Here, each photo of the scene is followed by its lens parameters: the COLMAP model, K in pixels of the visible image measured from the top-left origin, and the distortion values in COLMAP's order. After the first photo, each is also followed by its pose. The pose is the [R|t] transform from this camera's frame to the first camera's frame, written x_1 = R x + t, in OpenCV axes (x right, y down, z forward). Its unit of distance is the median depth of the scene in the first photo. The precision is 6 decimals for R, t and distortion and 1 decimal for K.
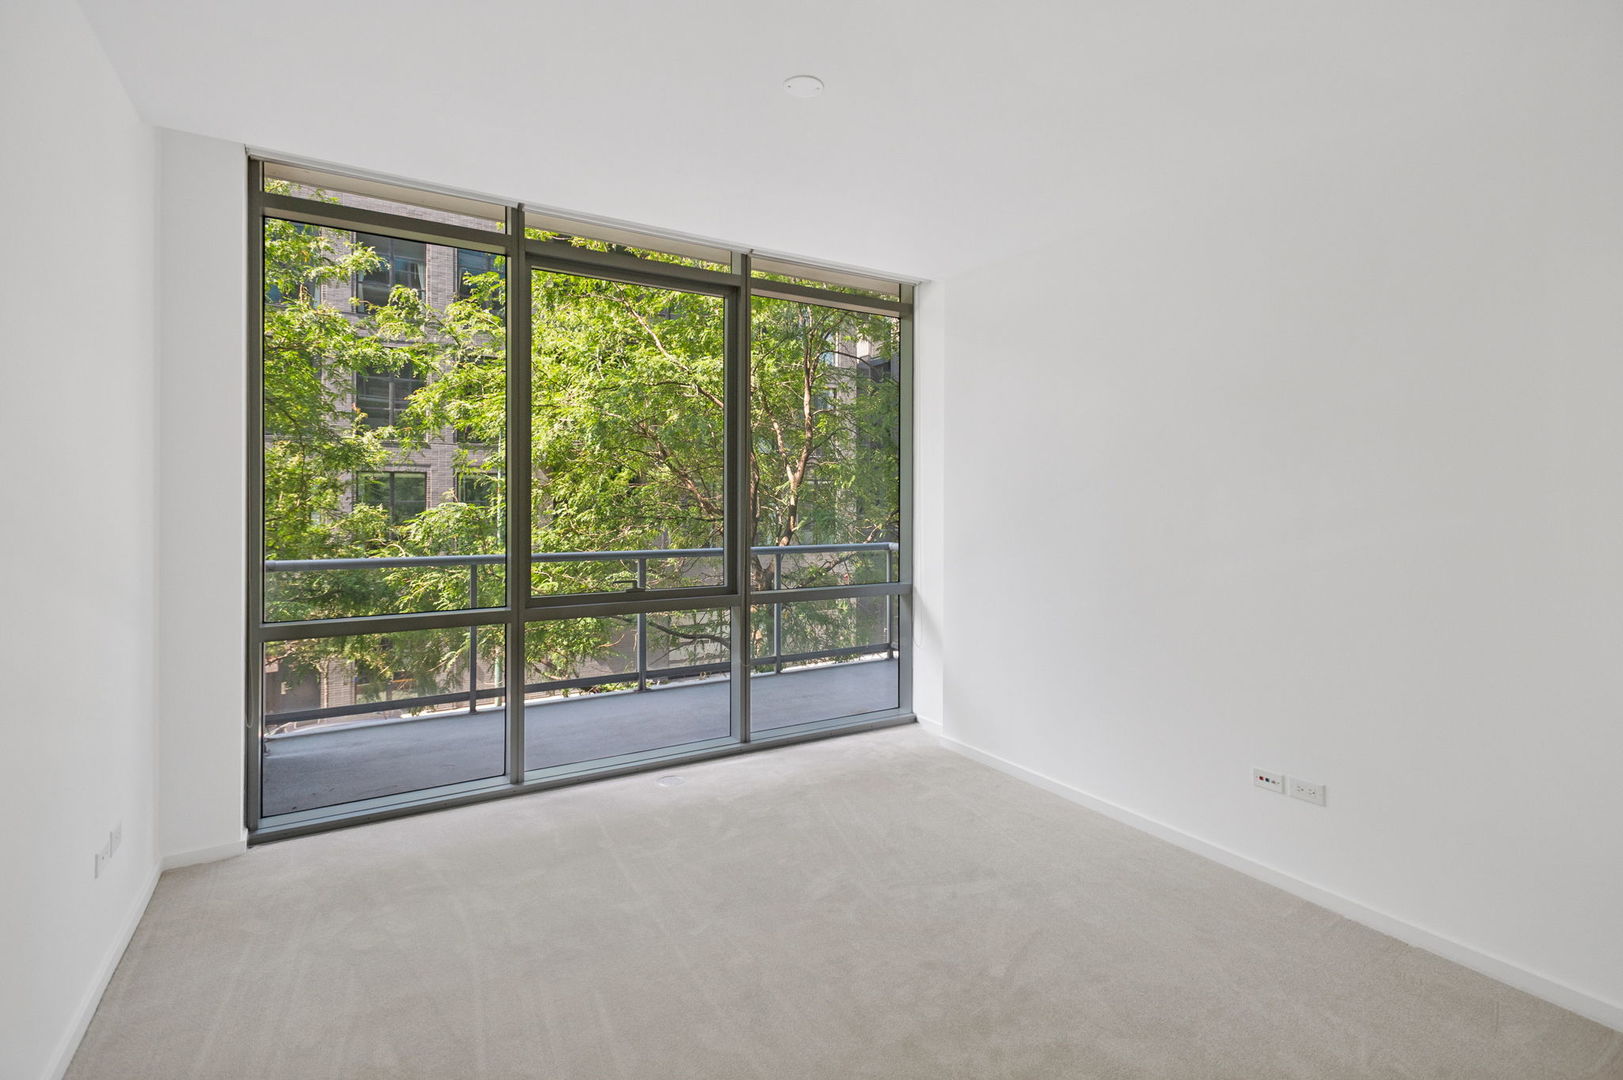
lens RADIAL K [[779.0, 0, 811.3], [0, 779.0, 503.3], [0, 0, 1]] dist [0.025173, -0.000375]
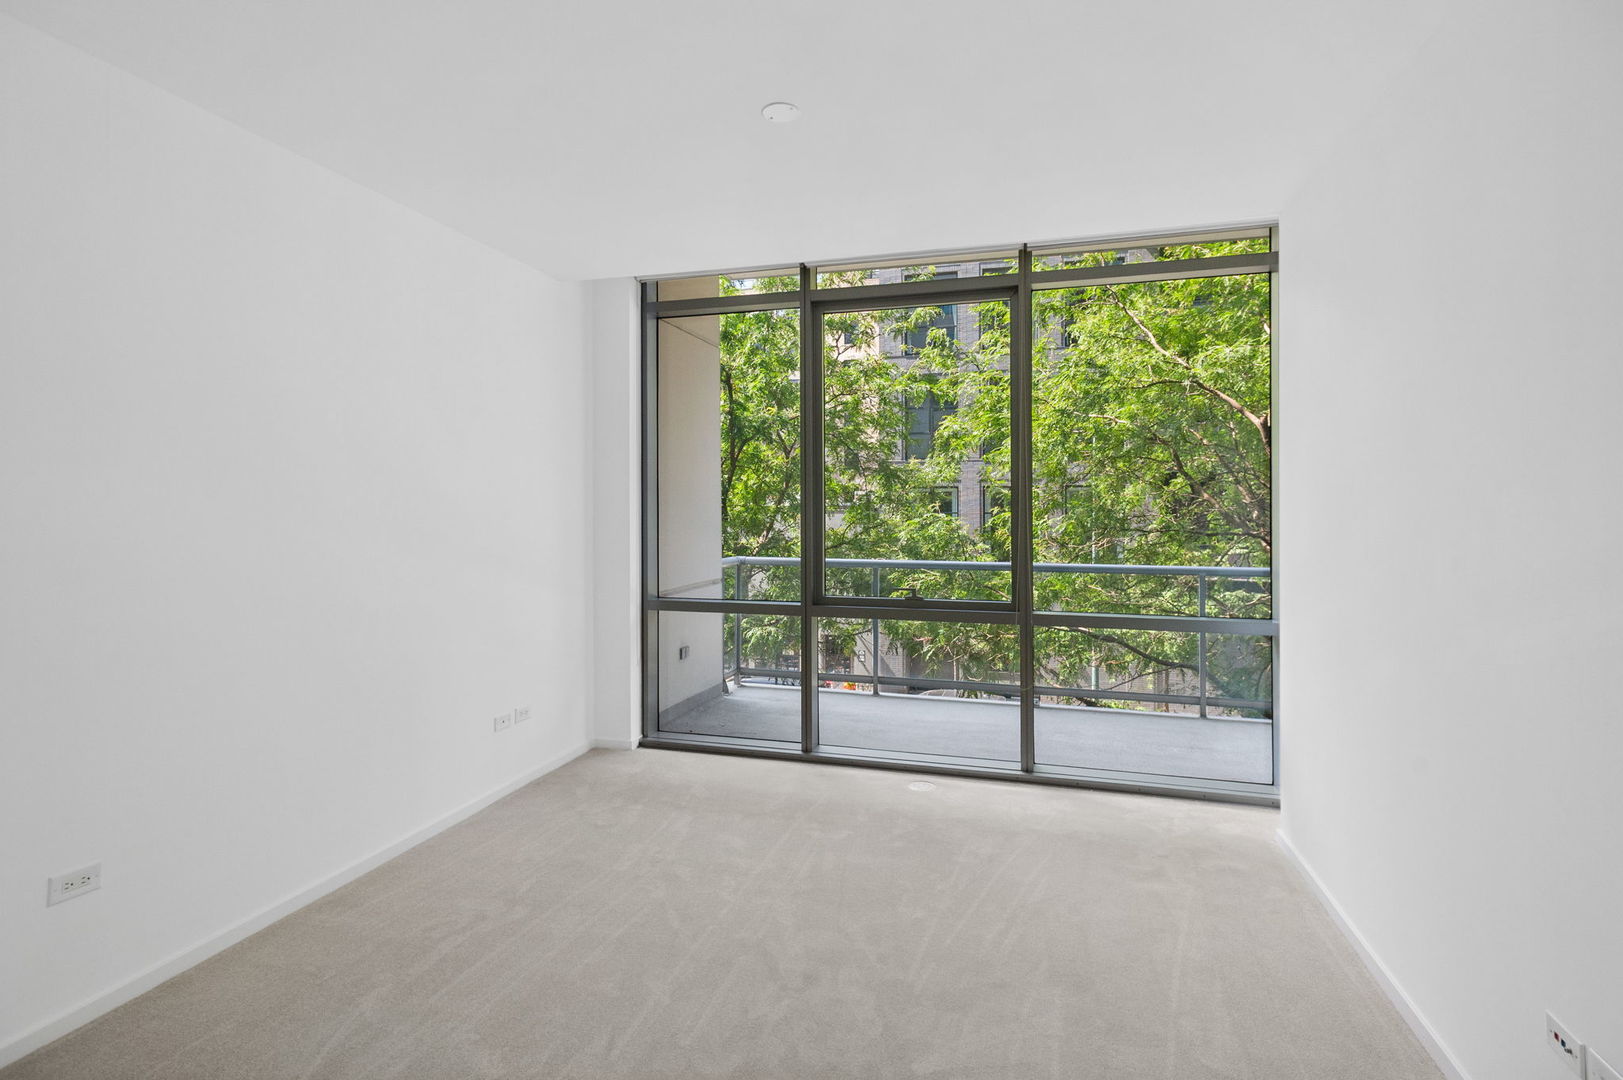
lens RADIAL K [[761.1, 0, 804.0], [0, 761.1, 528.2], [0, 0, 1]] dist [0.015363, -0.000970]
pose [[0.683713, 0.014641, -0.729605, 0.406982], [0.000810, 0.999783, 0.020822, -0.006303], [0.729751, -0.014827, 0.683552, 0.185316]]
